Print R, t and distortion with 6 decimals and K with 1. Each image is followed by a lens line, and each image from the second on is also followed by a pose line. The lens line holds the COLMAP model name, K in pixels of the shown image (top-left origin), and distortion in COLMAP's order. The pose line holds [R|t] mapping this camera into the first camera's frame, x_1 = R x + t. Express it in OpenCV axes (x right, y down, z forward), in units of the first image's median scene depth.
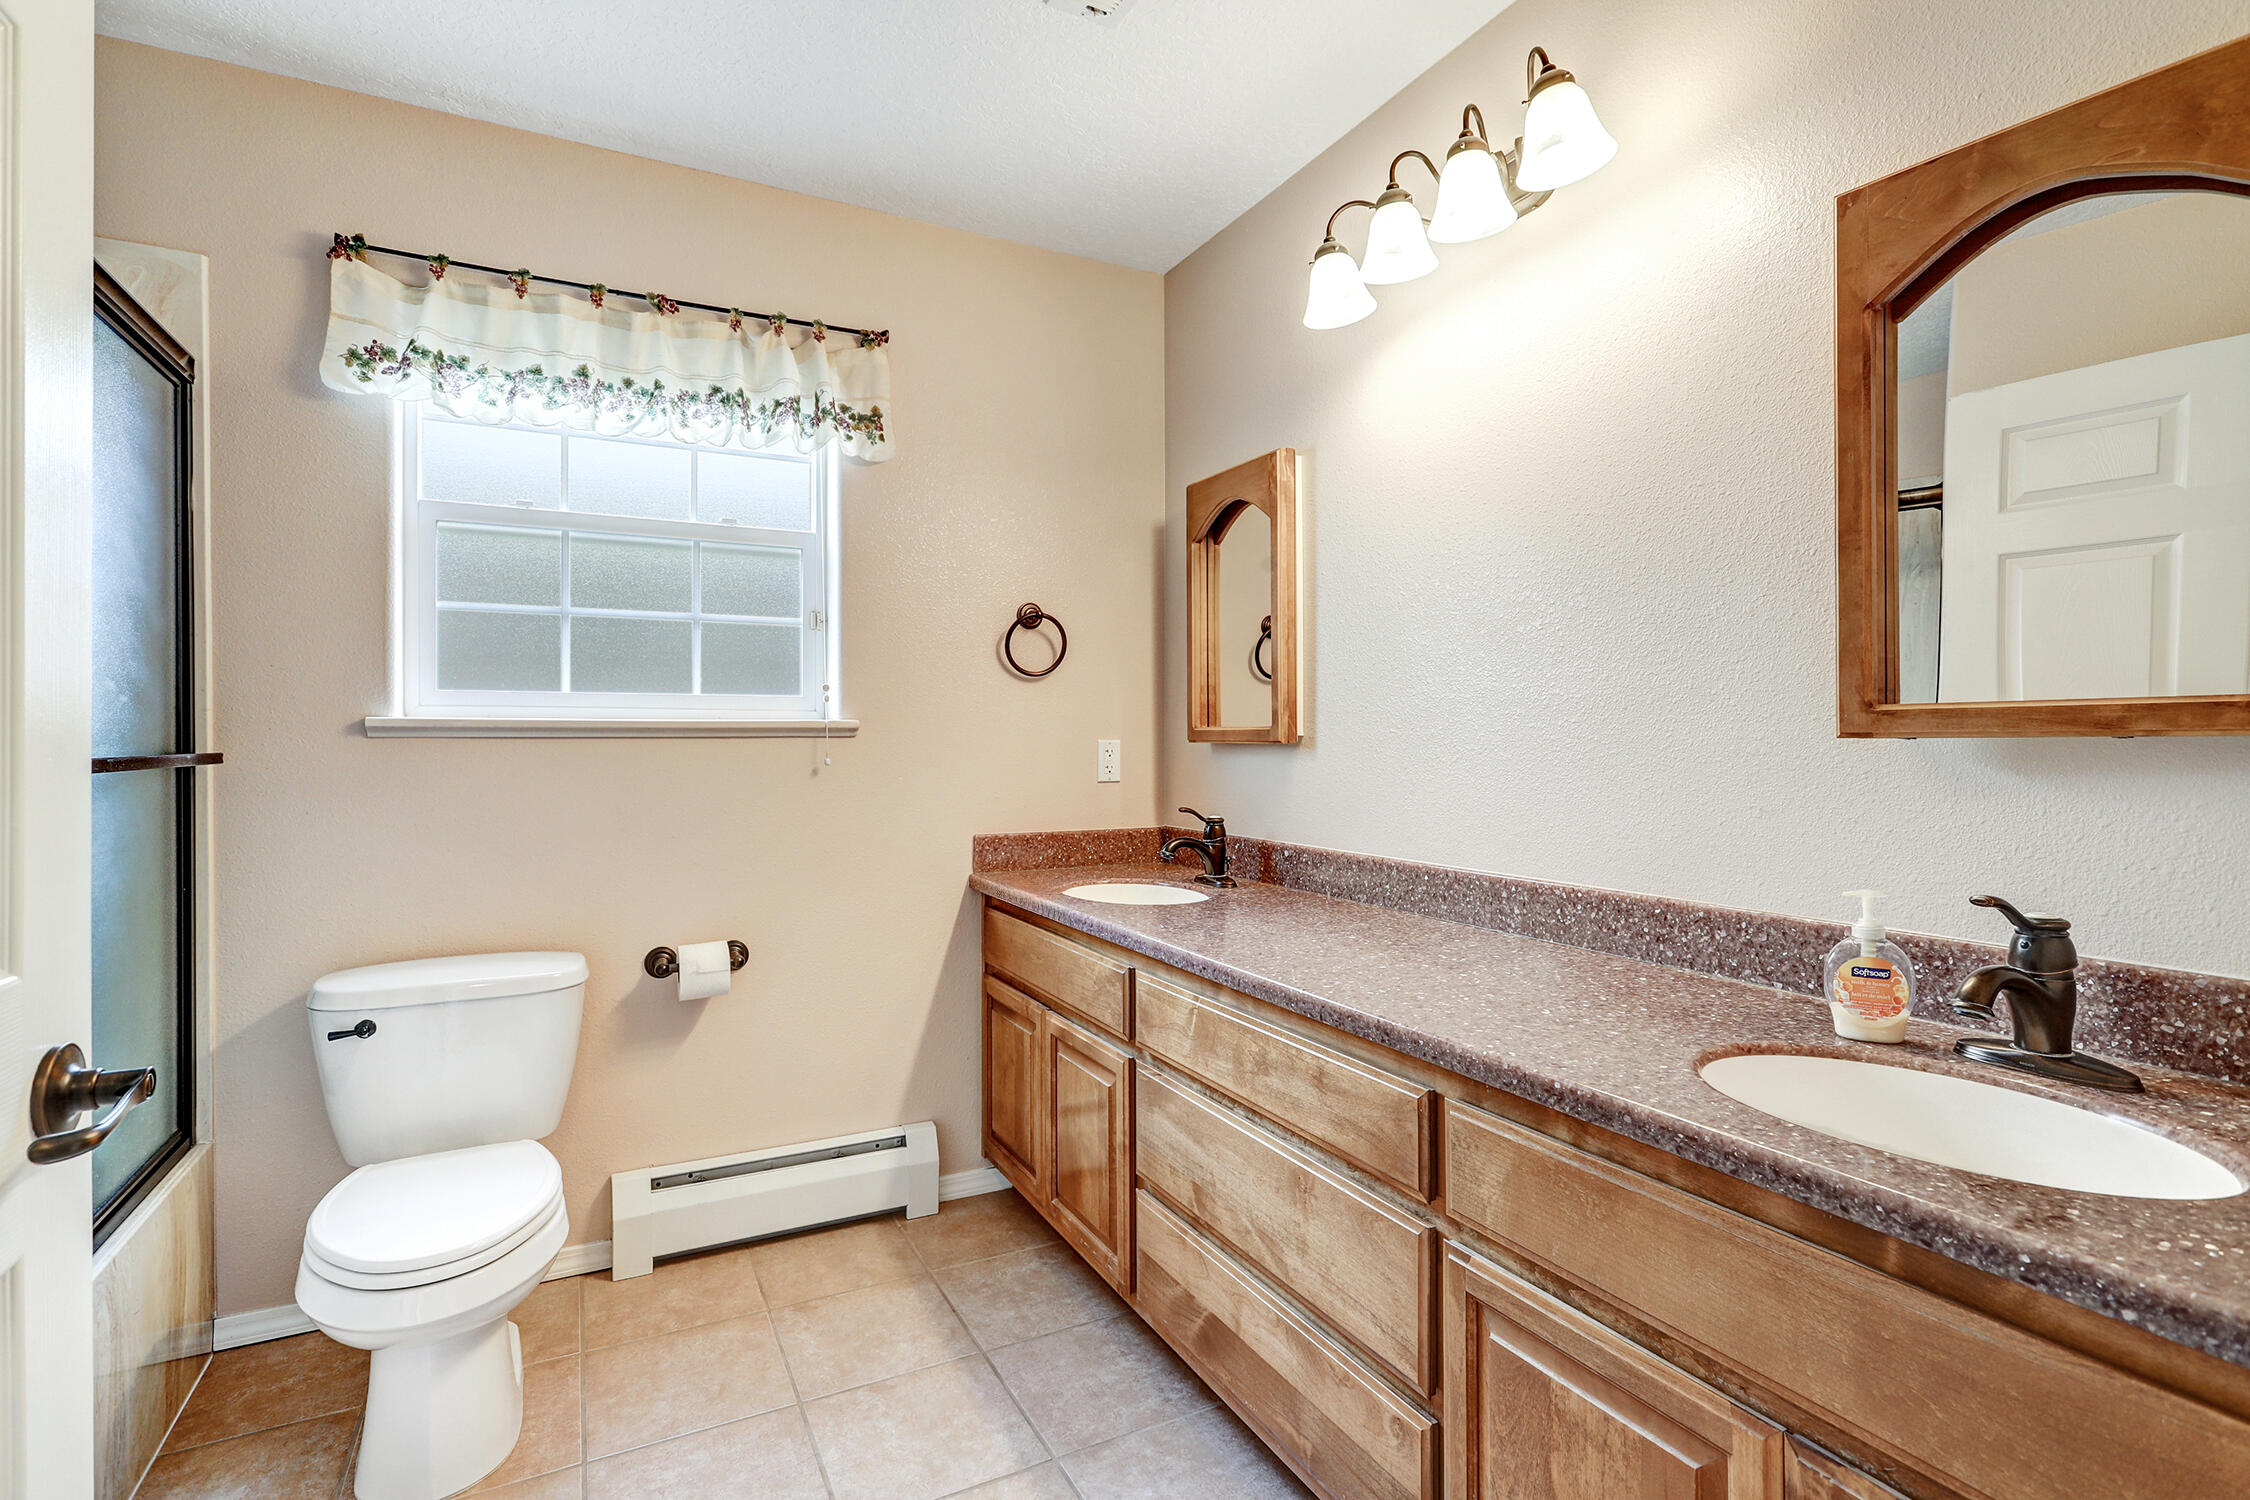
lens RADIAL K [[1063.2, 0, 1123.2], [0, 1063.2, 745.7], [0, 0, 1]] dist [-0.003292, 0.001936]
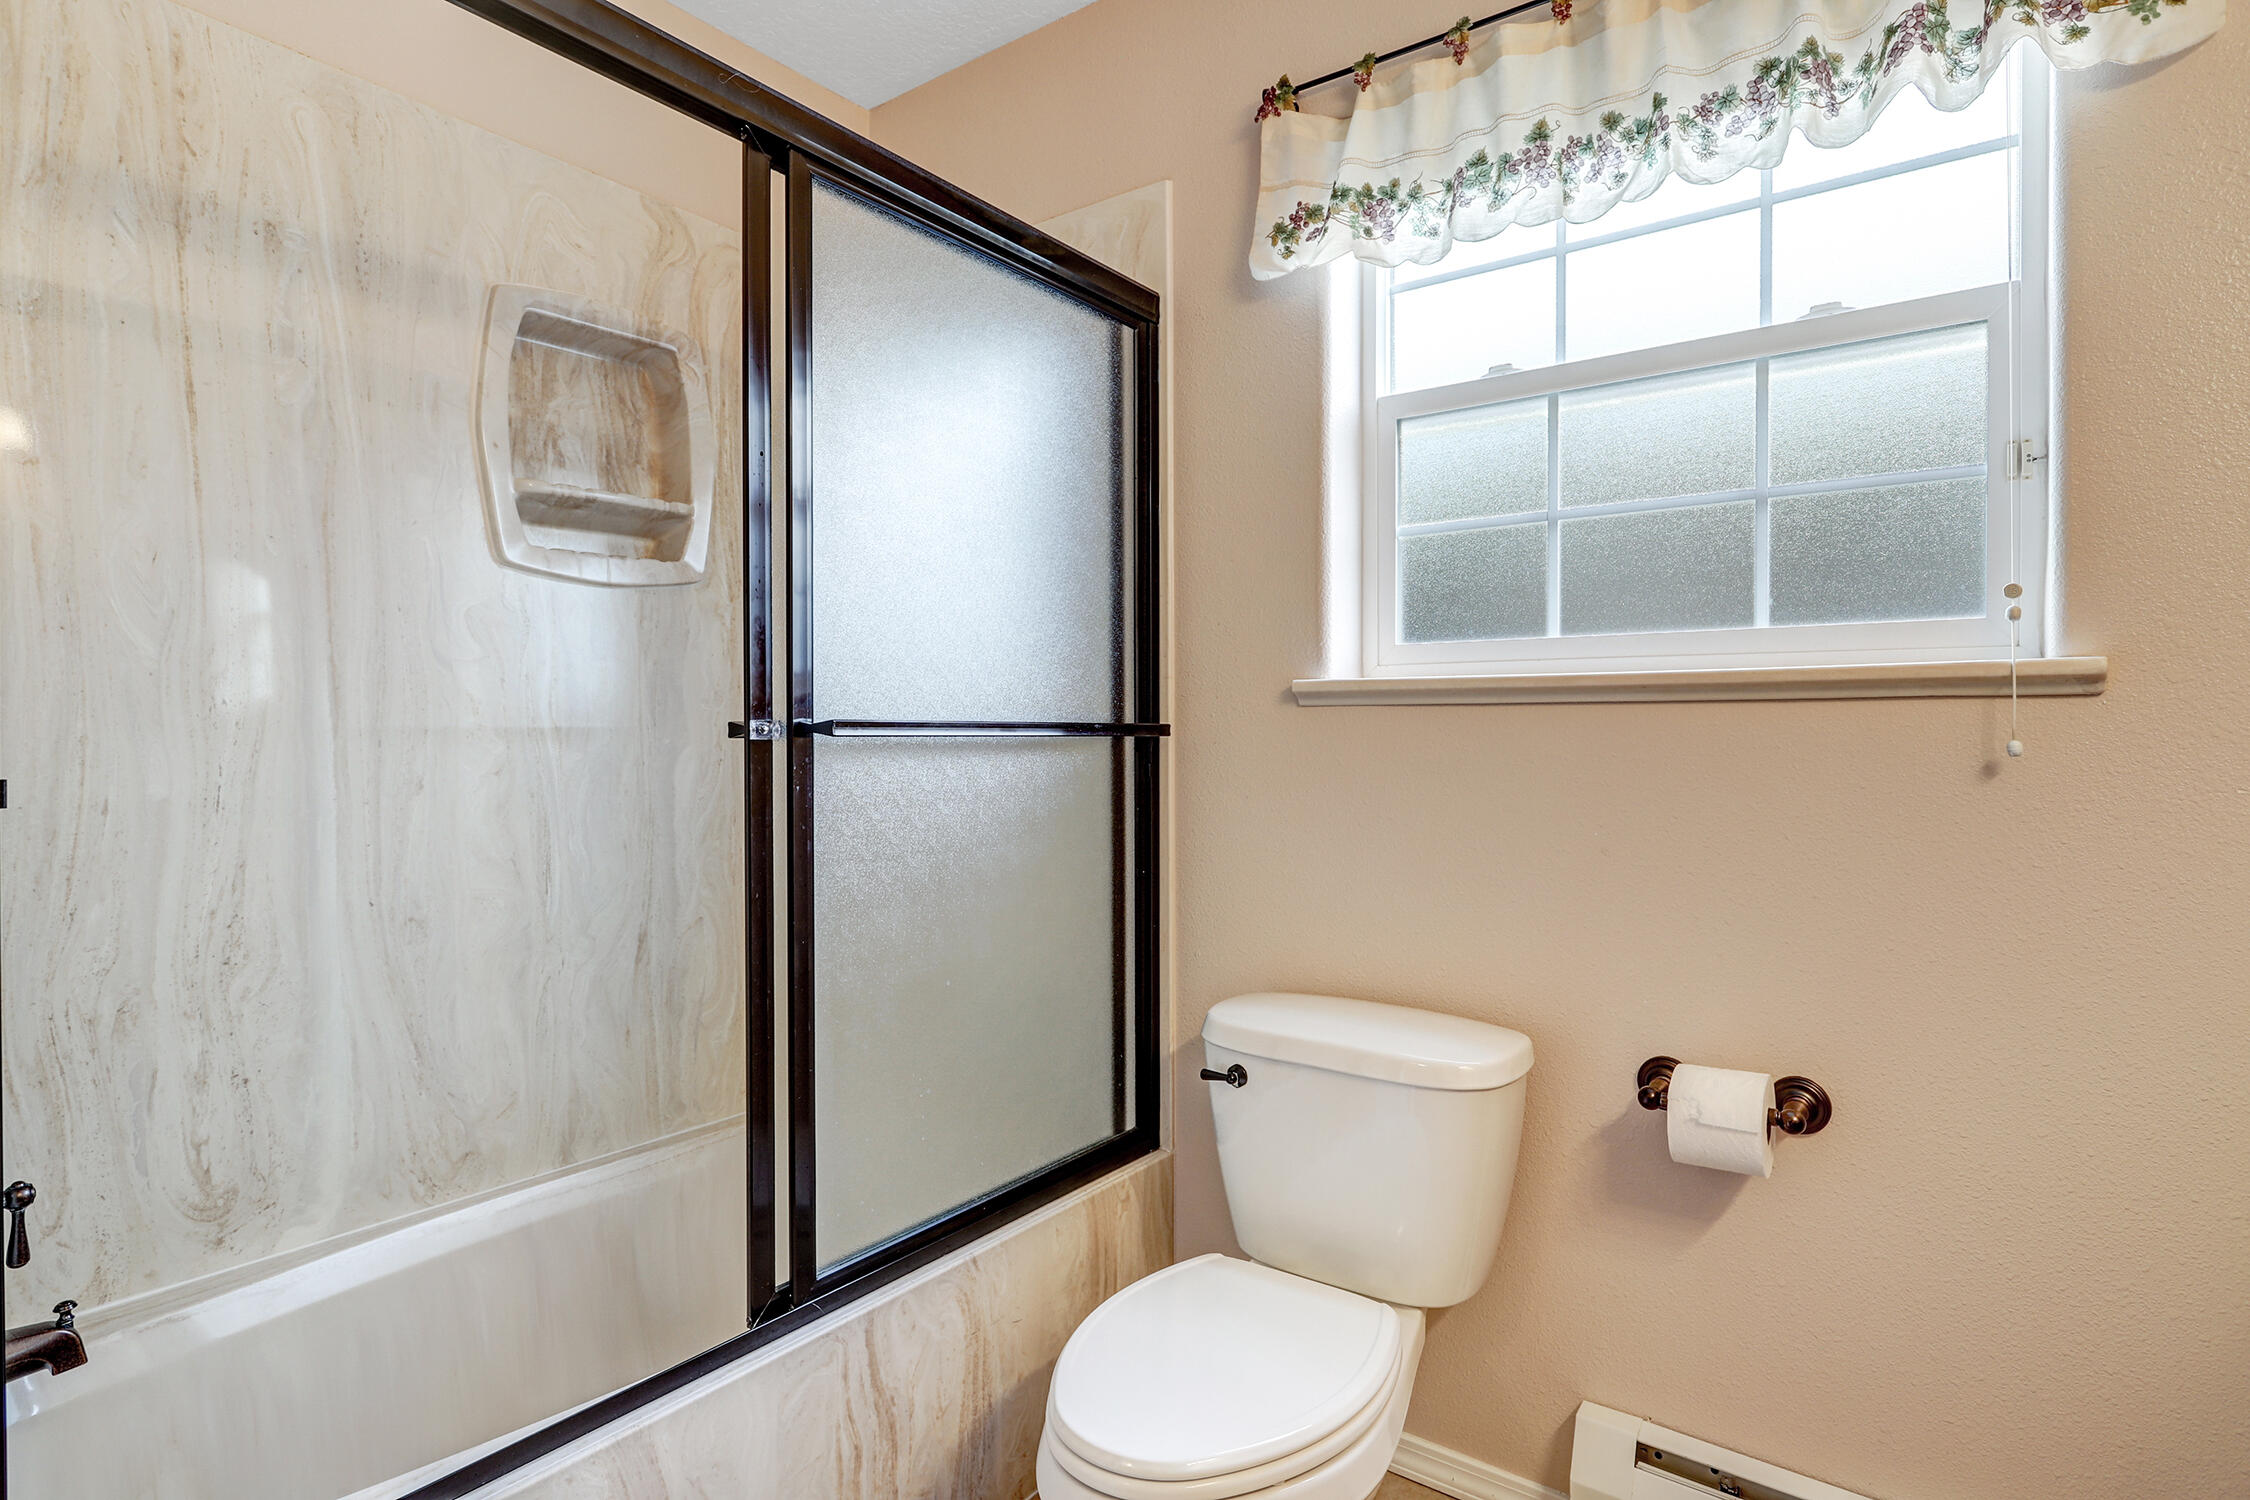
lens RADIAL K [[1137.1, 0, 1139.3], [0, 1137.1, 734.9], [0, 0, 1]] dist [-0.013332, 0.006202]
pose [[0.427573, 0.005852, -0.903962, 0.008712], [-0.005880, 0.999976, 0.003692, 0.011394], [0.903962, 0.003737, 0.427597, 0.501198]]
